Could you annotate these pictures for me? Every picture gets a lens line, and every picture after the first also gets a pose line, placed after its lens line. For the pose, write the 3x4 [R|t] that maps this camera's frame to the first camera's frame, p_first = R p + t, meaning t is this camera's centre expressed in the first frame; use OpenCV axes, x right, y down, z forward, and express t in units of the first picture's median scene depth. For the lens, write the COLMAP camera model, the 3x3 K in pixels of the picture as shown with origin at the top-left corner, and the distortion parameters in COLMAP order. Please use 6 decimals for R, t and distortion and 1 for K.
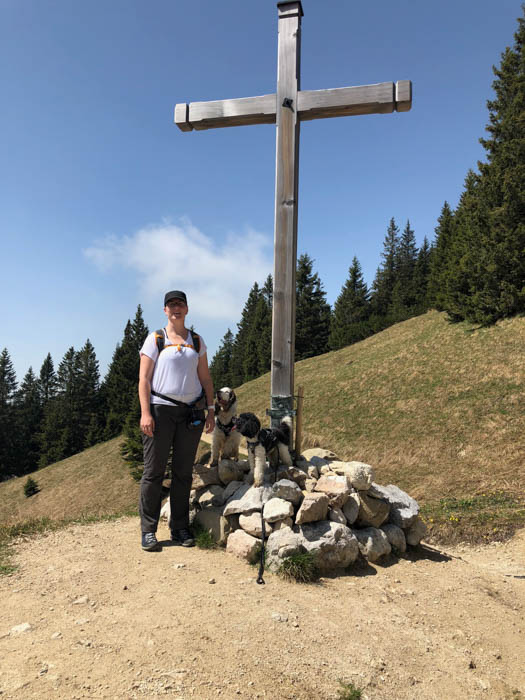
lens RADIAL K [[581.2, 0, 252.7], [0, 581.2, 346.5], [0, 0, 1]] dist [0.020591, -0.014082]
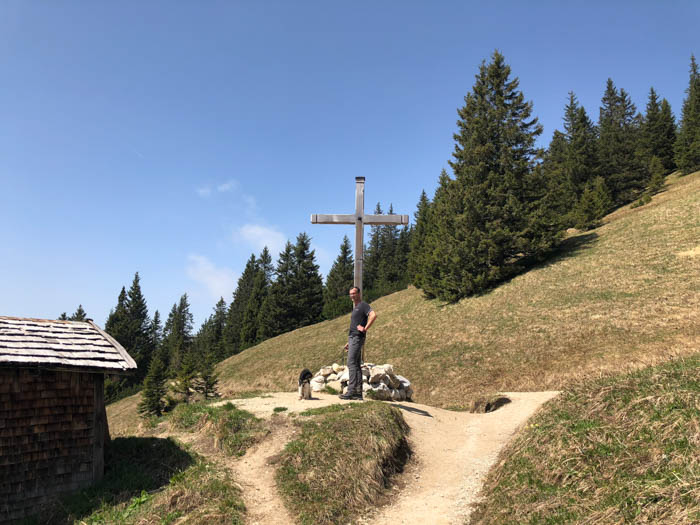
lens RADIAL K [[567.7, 0, 350.0], [0, 567.7, 262.5], [0, 0, 1]] dist [0.116707, -0.002937]
pose [[0.981303, 0.035812, 0.189106, -0.072718], [-0.018248, 0.995422, -0.093817, -0.001415], [-0.191600, 0.088613, 0.977465, -0.224763]]
